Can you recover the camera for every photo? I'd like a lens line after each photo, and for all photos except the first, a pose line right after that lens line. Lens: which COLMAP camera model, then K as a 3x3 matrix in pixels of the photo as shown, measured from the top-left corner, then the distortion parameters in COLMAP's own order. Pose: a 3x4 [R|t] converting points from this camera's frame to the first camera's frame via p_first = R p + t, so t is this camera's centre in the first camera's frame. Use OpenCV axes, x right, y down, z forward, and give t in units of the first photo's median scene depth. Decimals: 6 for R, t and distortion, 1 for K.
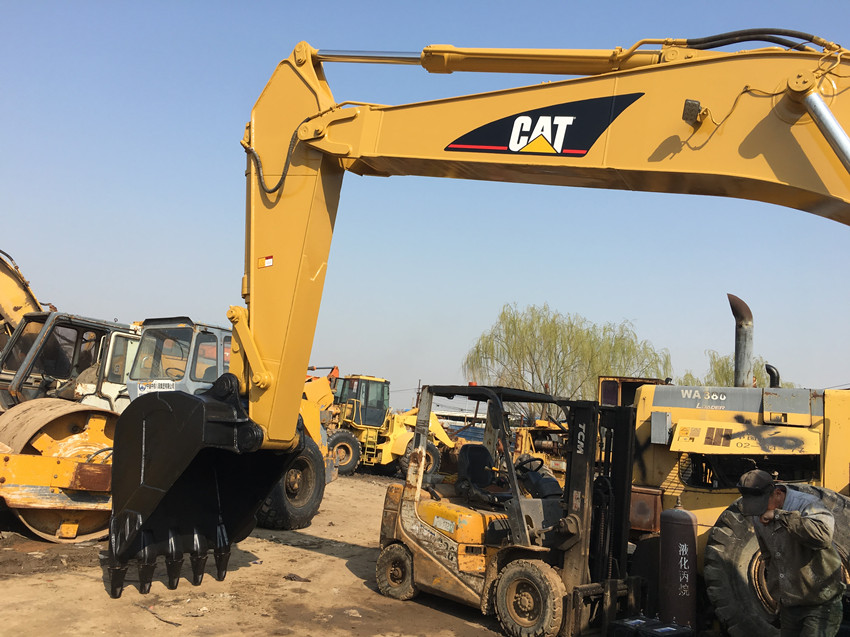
lens RADIAL K [[724.0, 0, 425.0], [0, 724.0, 318.5], [0, 0, 1]] dist [0.051365, -0.090551]
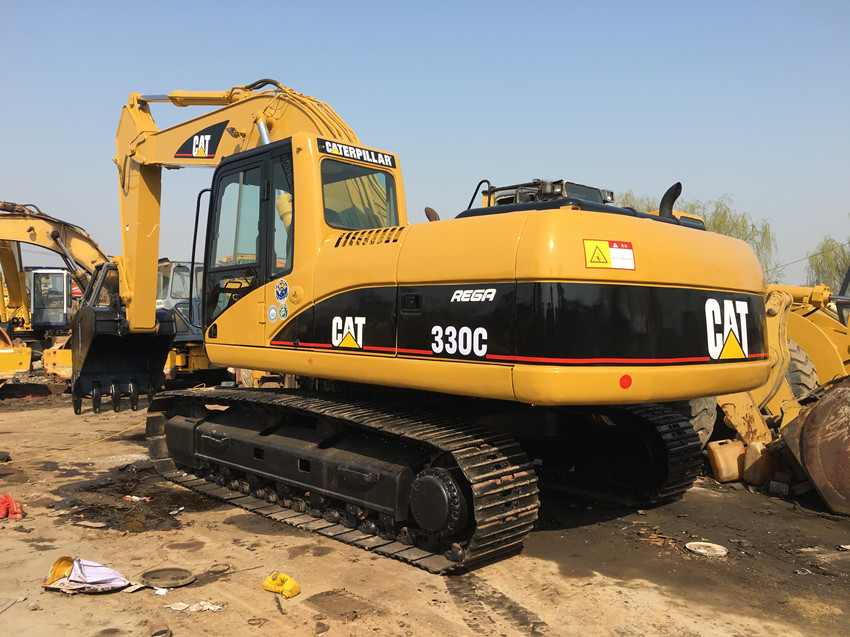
lens RADIAL K [[724.0, 0, 425.0], [0, 724.0, 318.5], [0, 0, 1]] dist [0.051365, -0.090551]
pose [[0.953076, -0.086323, -0.290163, 0.937720], [0.124925, 0.985216, 0.117231, 0.018787], [0.275753, -0.147979, 0.949770, -0.492364]]
